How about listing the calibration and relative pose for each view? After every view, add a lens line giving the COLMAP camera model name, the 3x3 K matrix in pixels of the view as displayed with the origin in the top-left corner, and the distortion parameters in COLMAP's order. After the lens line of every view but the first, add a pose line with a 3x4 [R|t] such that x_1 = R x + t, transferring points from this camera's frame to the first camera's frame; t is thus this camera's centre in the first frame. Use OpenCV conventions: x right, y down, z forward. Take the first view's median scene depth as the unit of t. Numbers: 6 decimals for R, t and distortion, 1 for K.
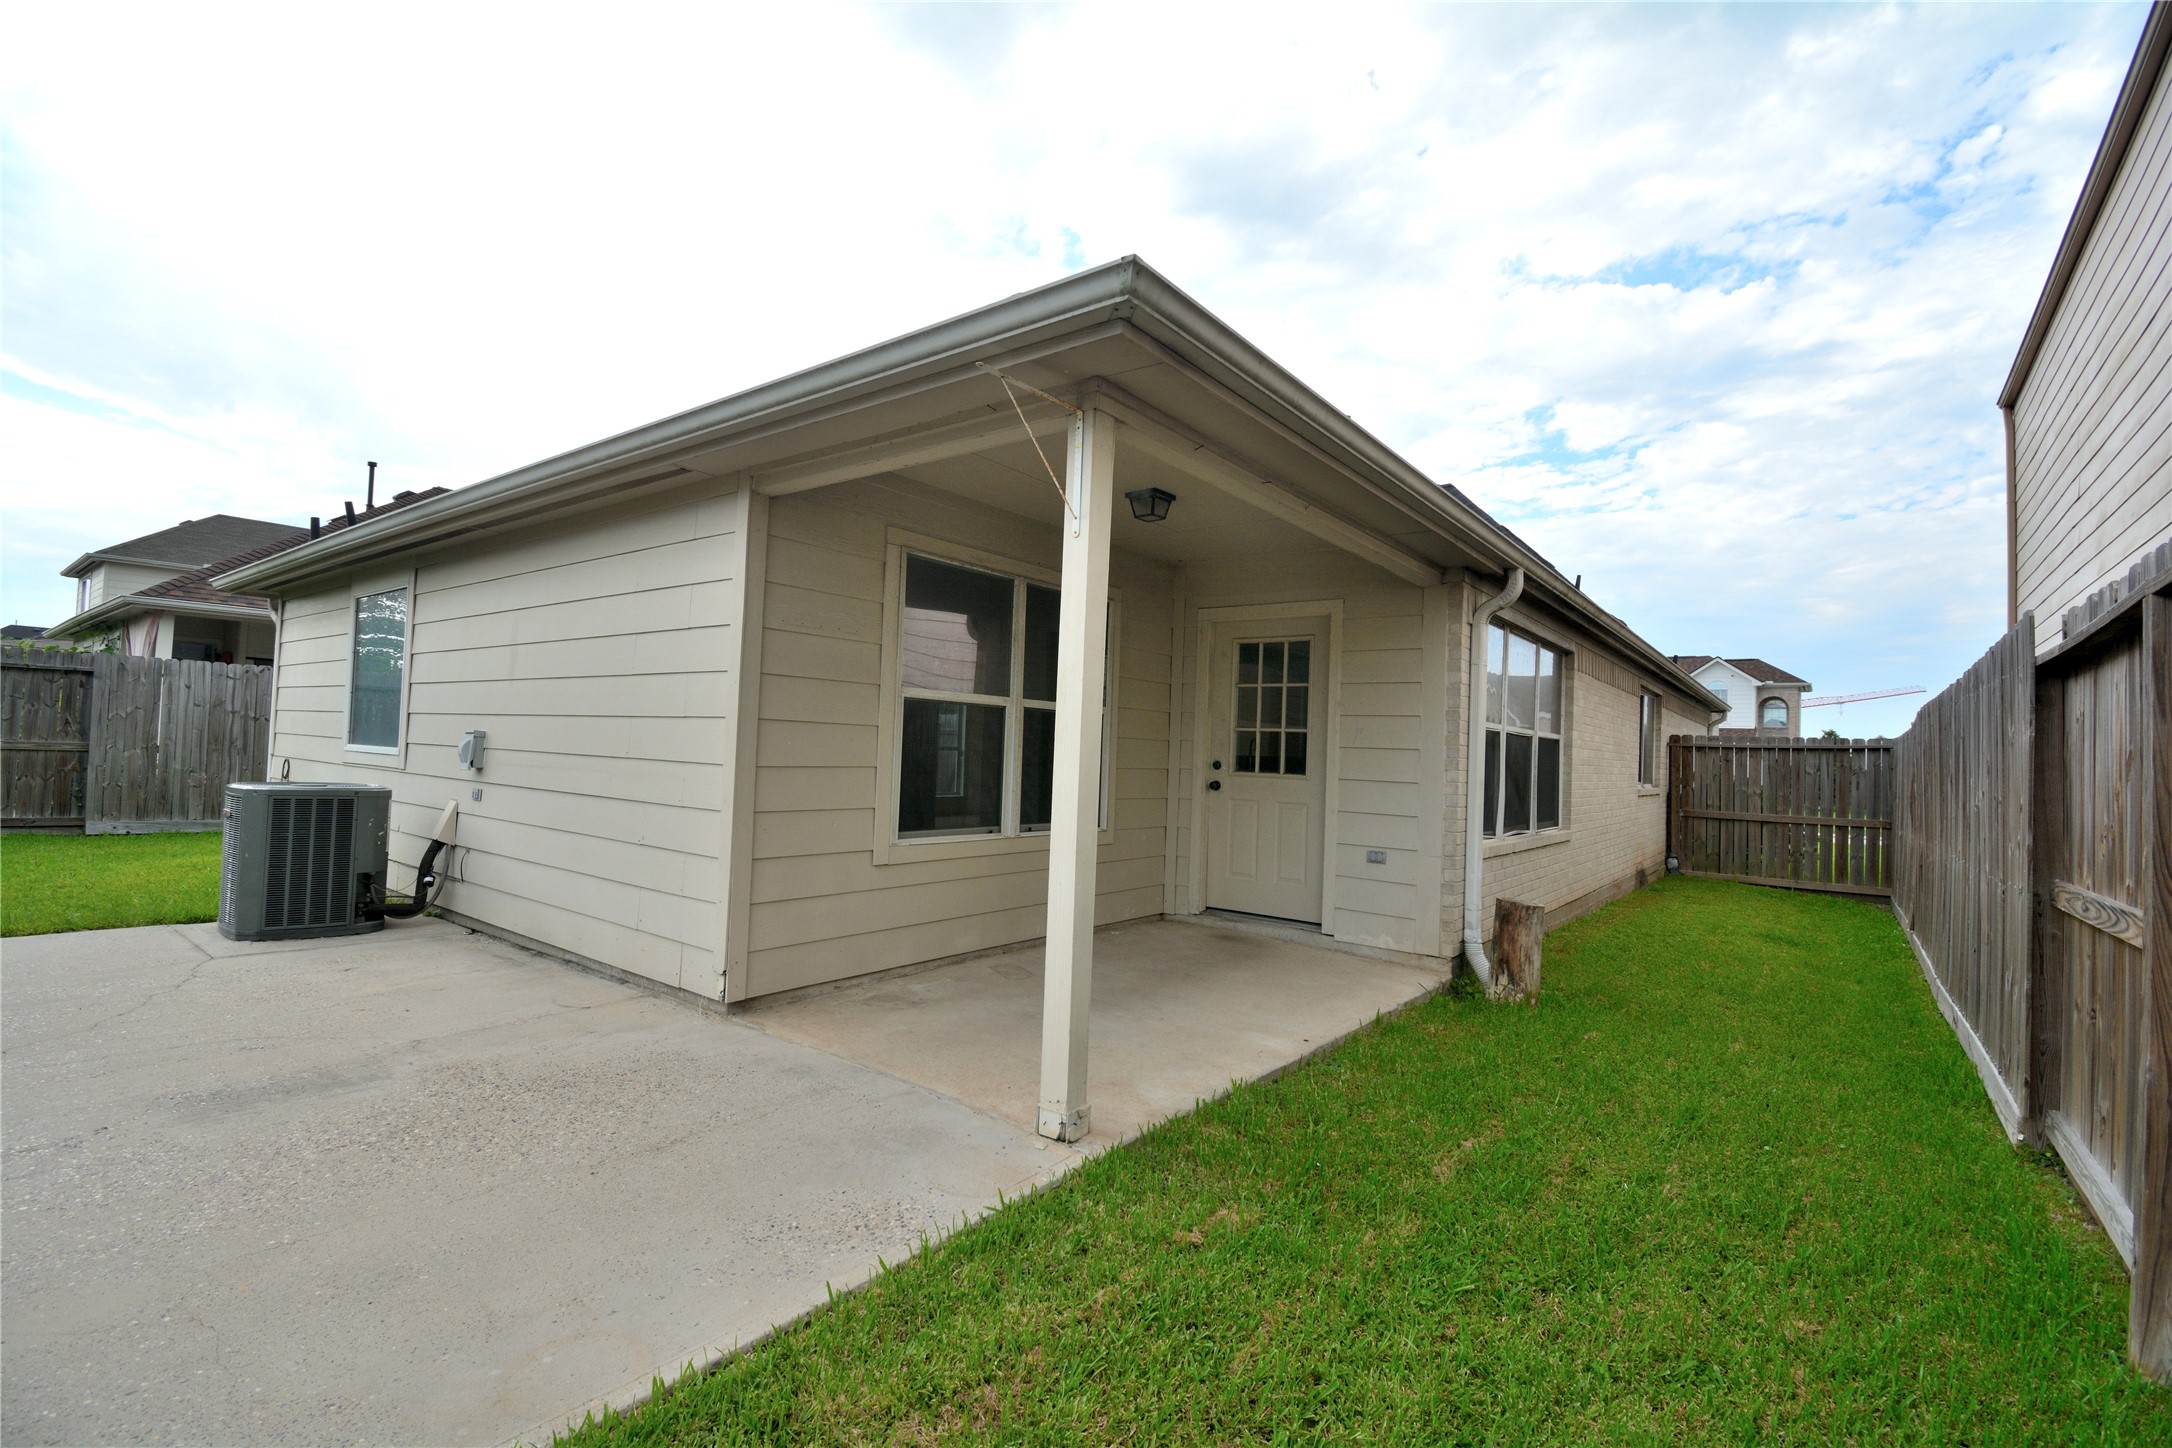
lens RADIAL K [[960.2, 0, 1088.8], [0, 960.2, 722.9], [0, 0, 1]] dist [-0.002274, -0.000498]
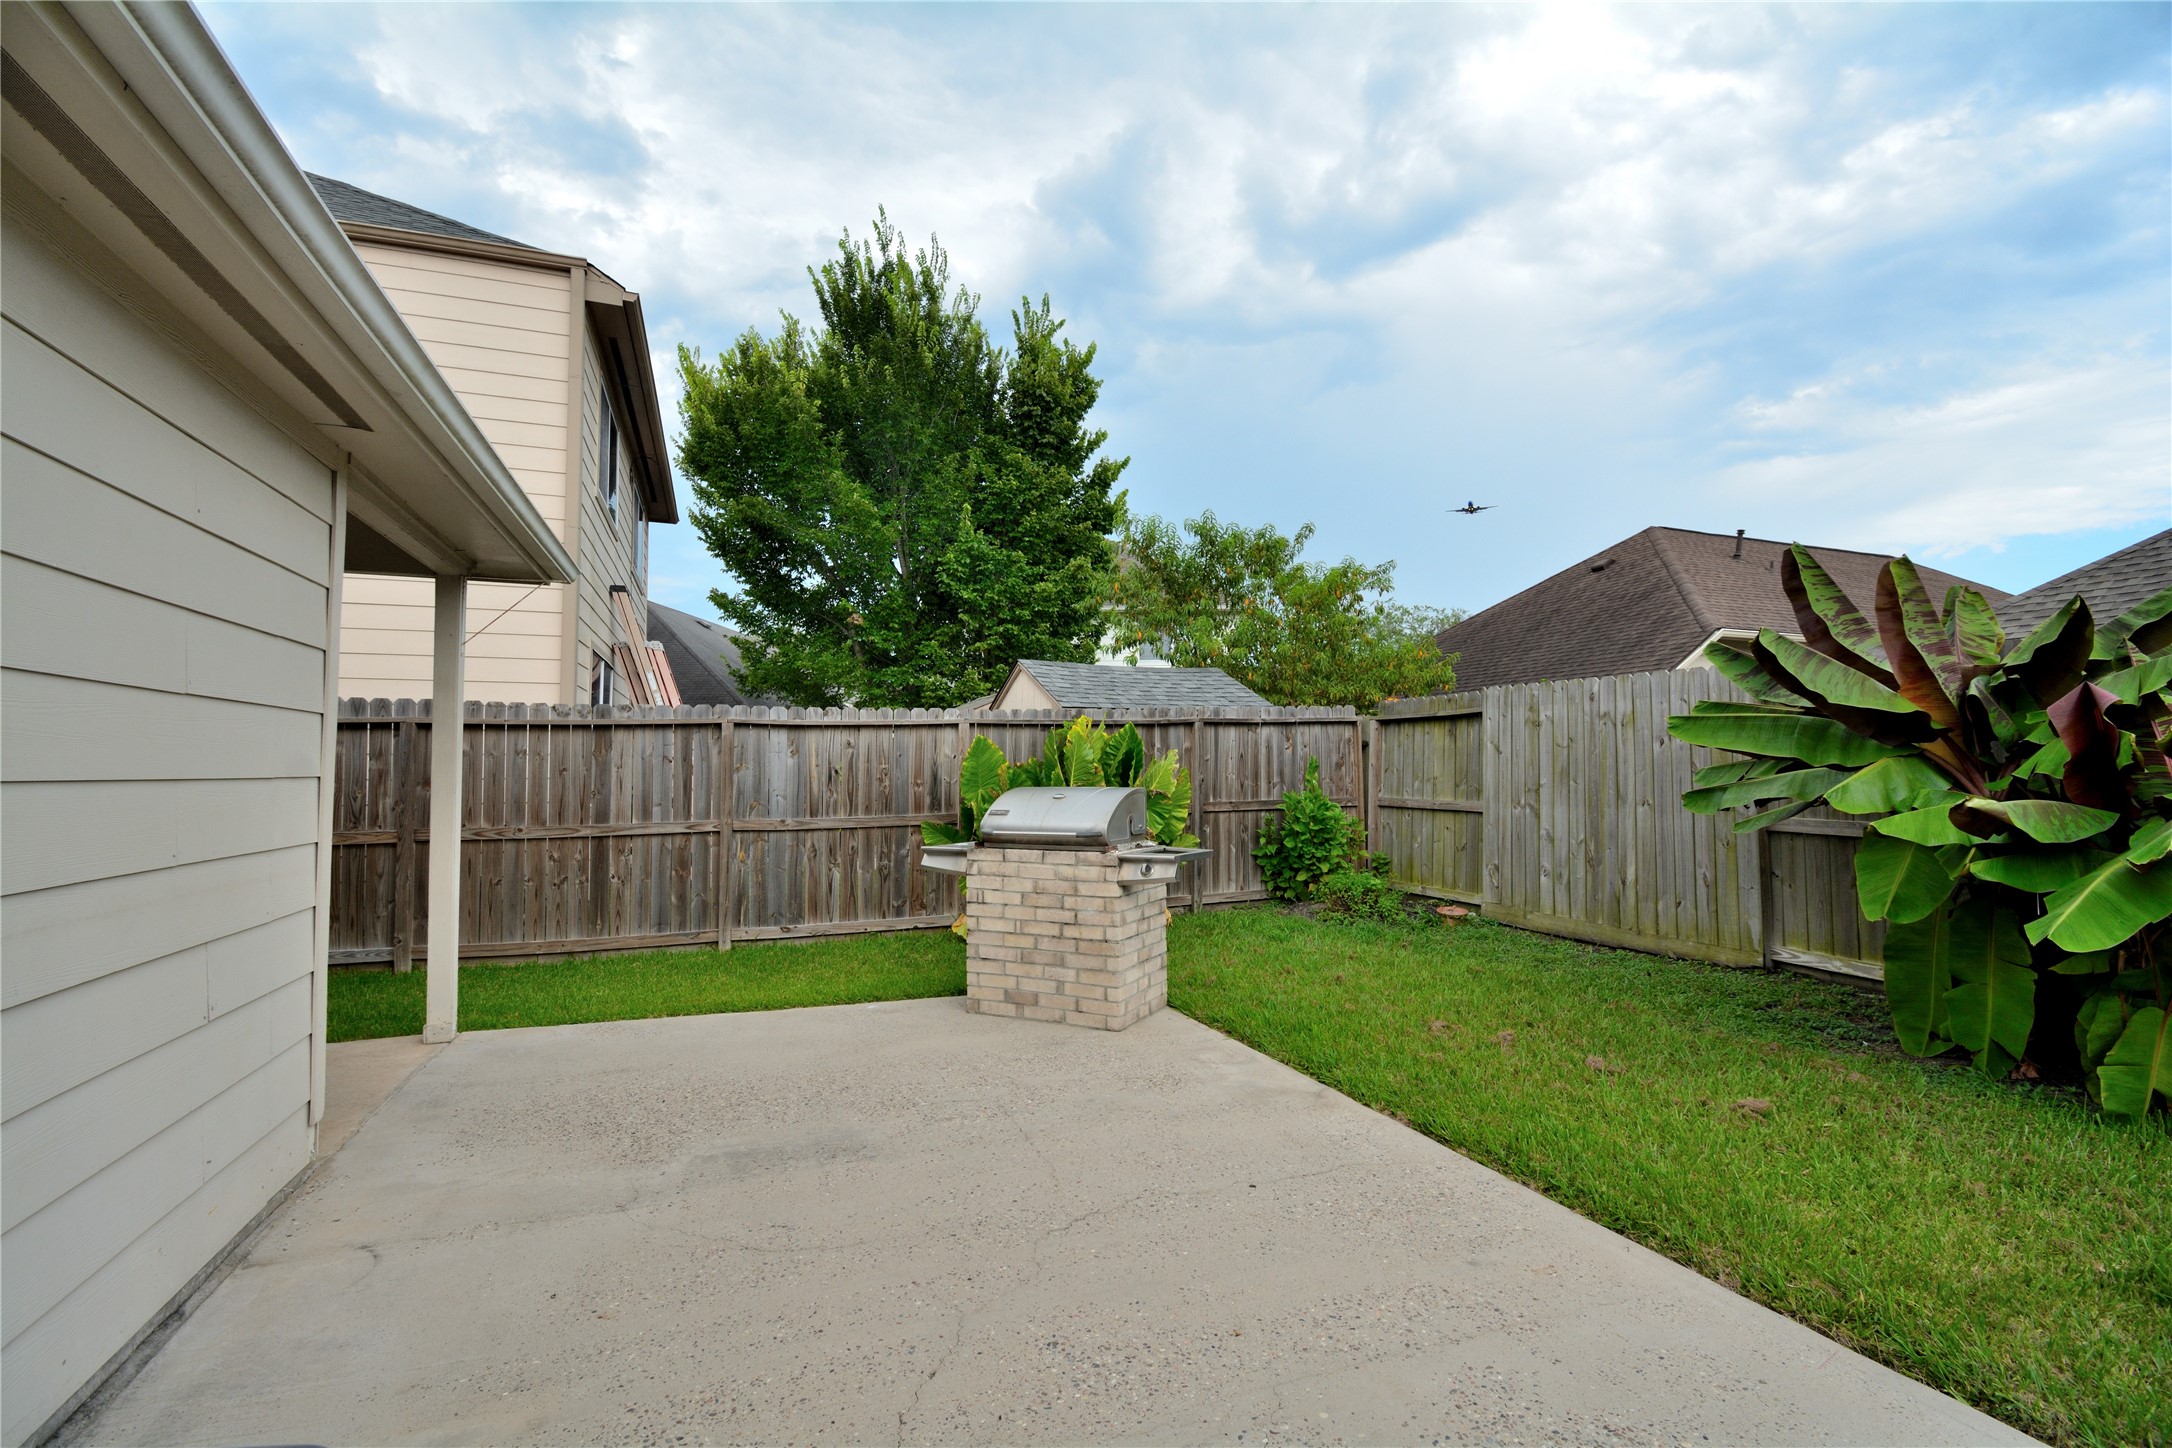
lens RADIAL K [[960.2, 0, 1084.3], [0, 960.2, 729.5], [0, 0, 1]] dist [-0.002274, -0.000498]
pose [[-0.847516, -0.008612, 0.530699, -1.487651], [-0.039262, 0.998146, -0.046502, -0.033965], [-0.529315, -0.060247, -0.846284, 1.547301]]
